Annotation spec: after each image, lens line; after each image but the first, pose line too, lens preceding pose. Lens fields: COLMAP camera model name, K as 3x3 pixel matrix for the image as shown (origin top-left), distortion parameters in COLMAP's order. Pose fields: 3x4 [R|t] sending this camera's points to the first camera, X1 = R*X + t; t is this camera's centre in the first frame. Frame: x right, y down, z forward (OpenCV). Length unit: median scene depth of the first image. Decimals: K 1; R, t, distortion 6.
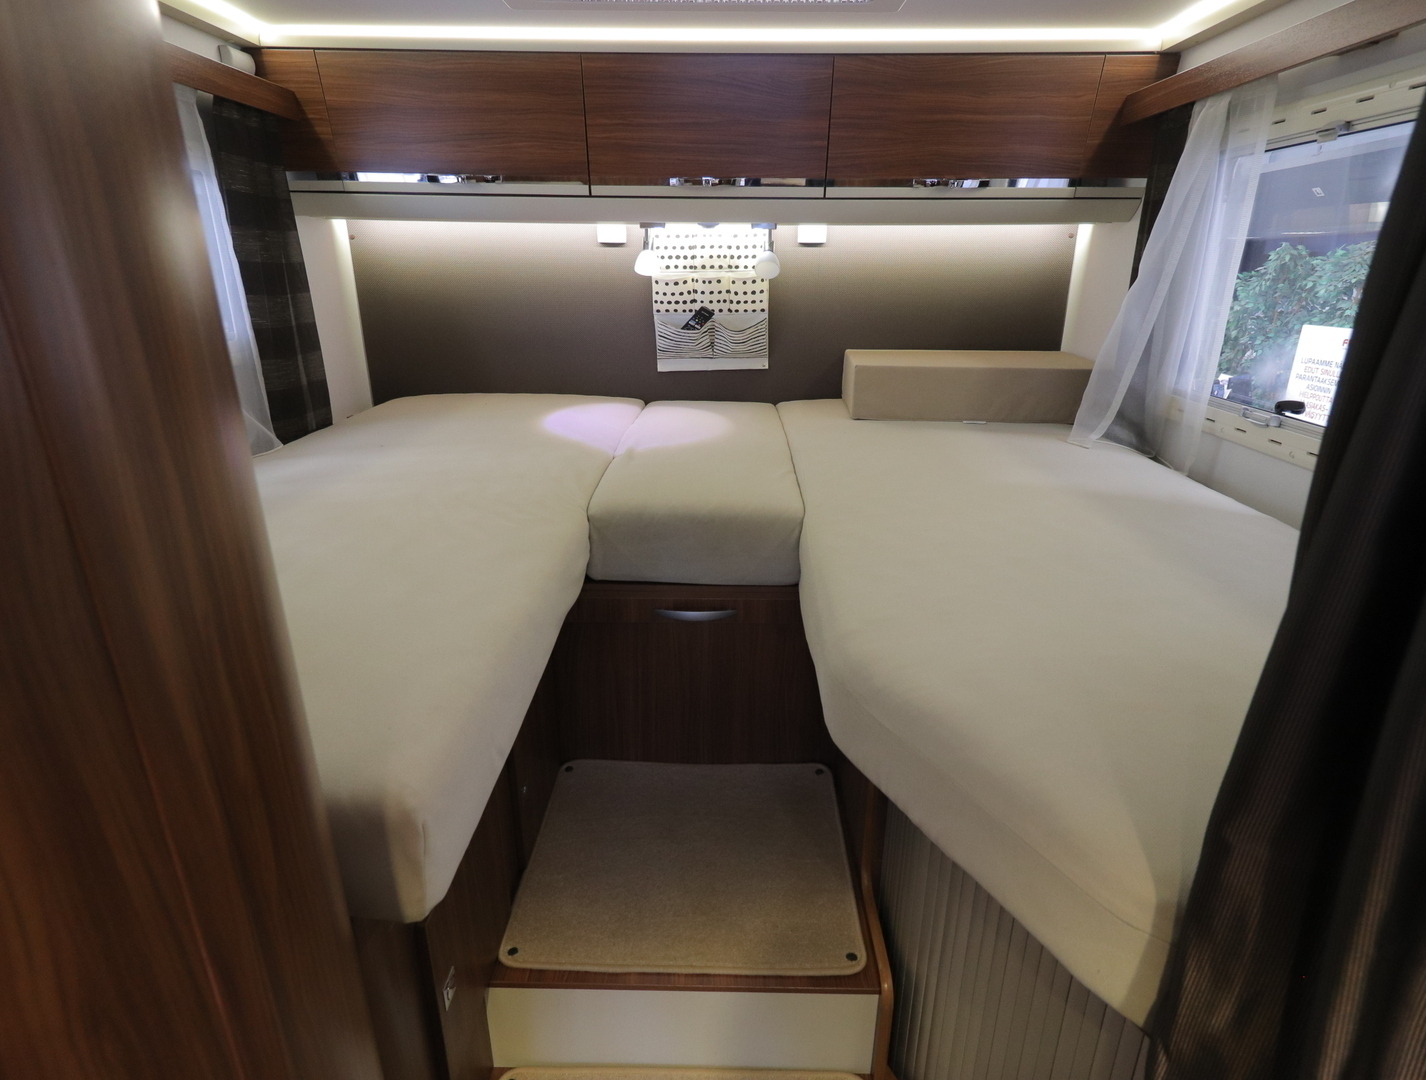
lens RADIAL K [[753.3, 0, 716.0], [0, 753.3, 534.9], [0, 0, 1]] dist [0.001953, 0.000756]
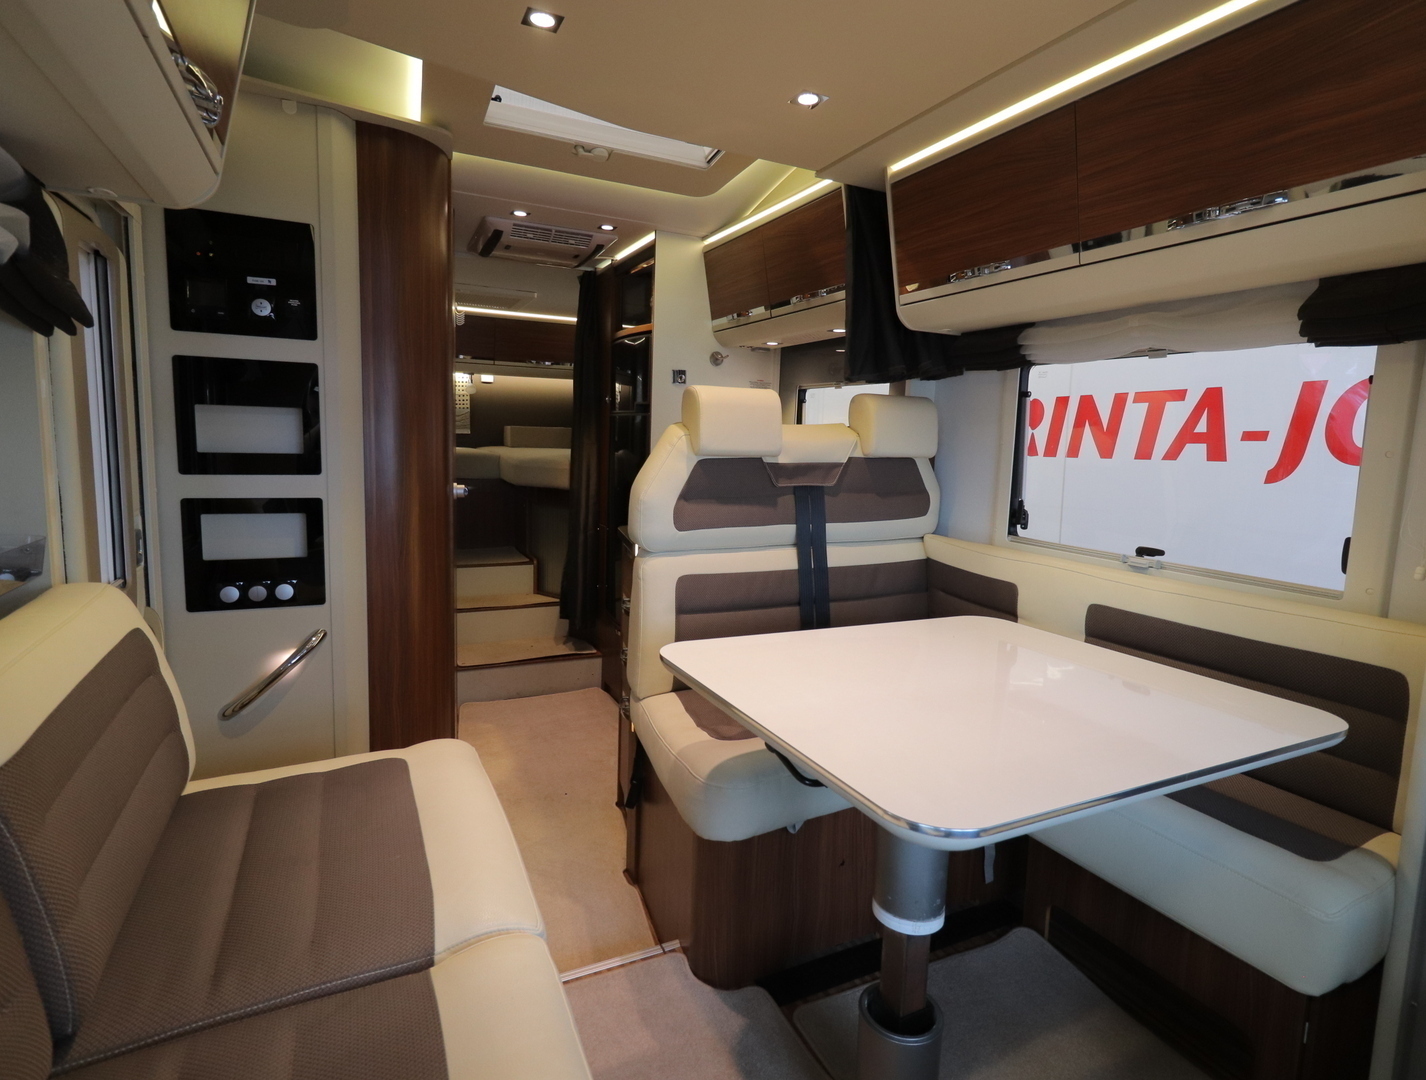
lens RADIAL K [[753.3, 0, 717.6], [0, 753.3, 532.6], [0, 0, 1]] dist [0.001953, 0.000756]
pose [[0.893283, -0.034356, 0.448179, -0.315324], [0.129774, 0.974327, -0.183970, 0.627870], [-0.430353, 0.222499, 0.874809, -1.332039]]
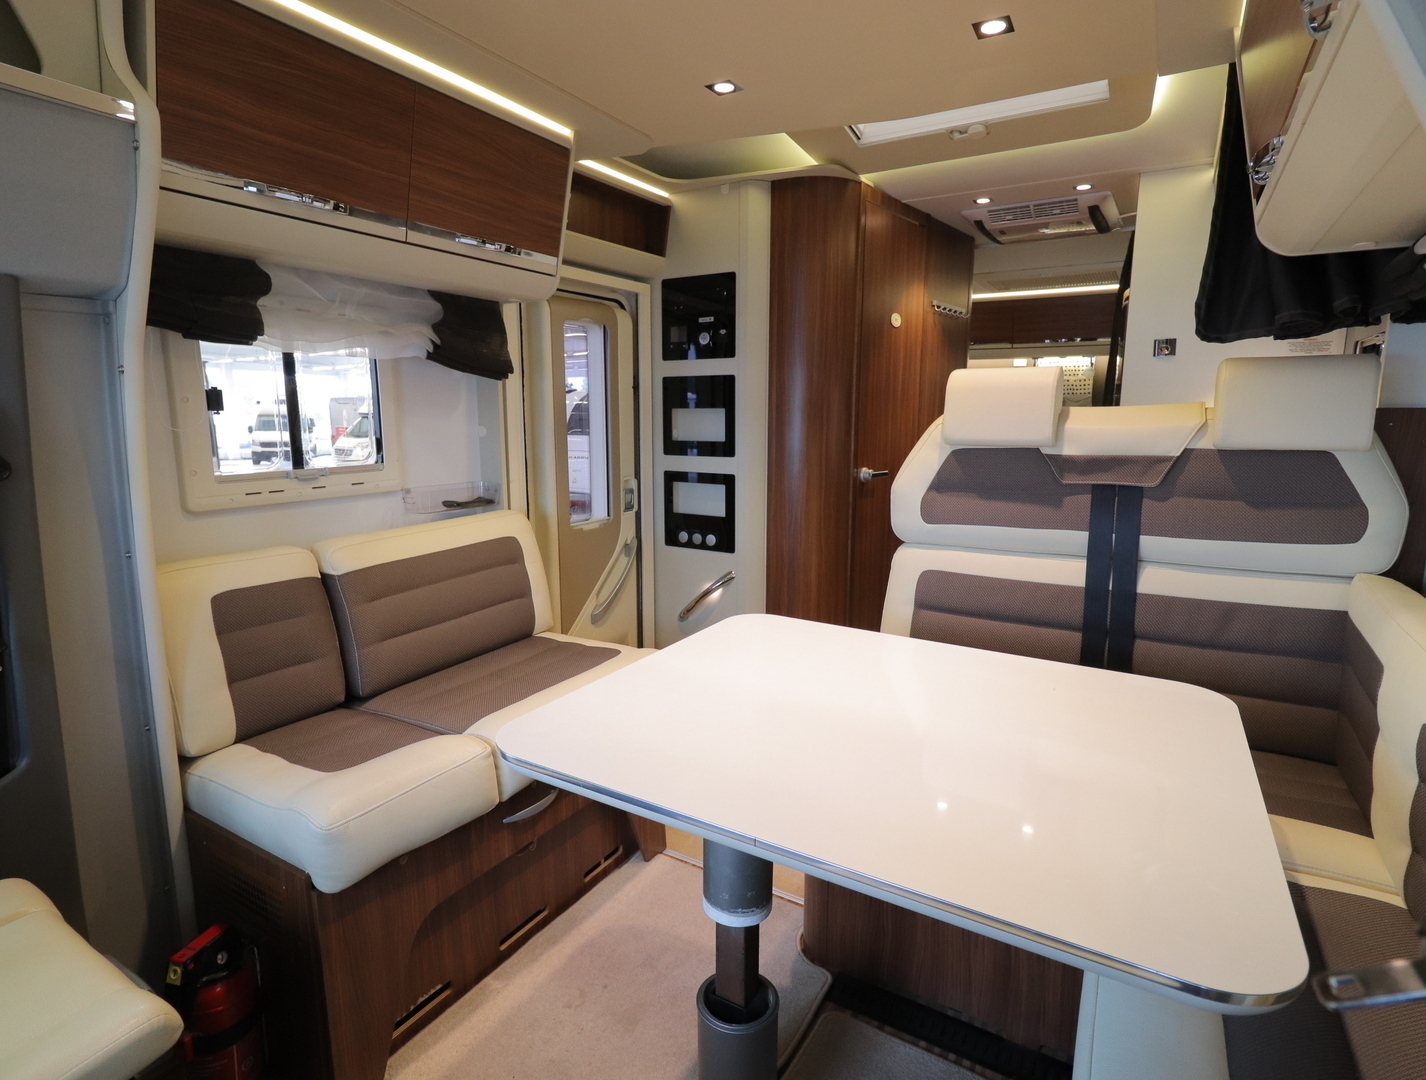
lens RADIAL K [[753.3, 0, 714.0], [0, 753.3, 537.7], [0, 0, 1]] dist [0.001953, 0.000756]
pose [[0.858206, 0.080618, -0.506934, 0.282381], [-0.172367, 0.975505, -0.136670, 0.631806], [0.483499, 0.204670, 0.851081, -1.380245]]
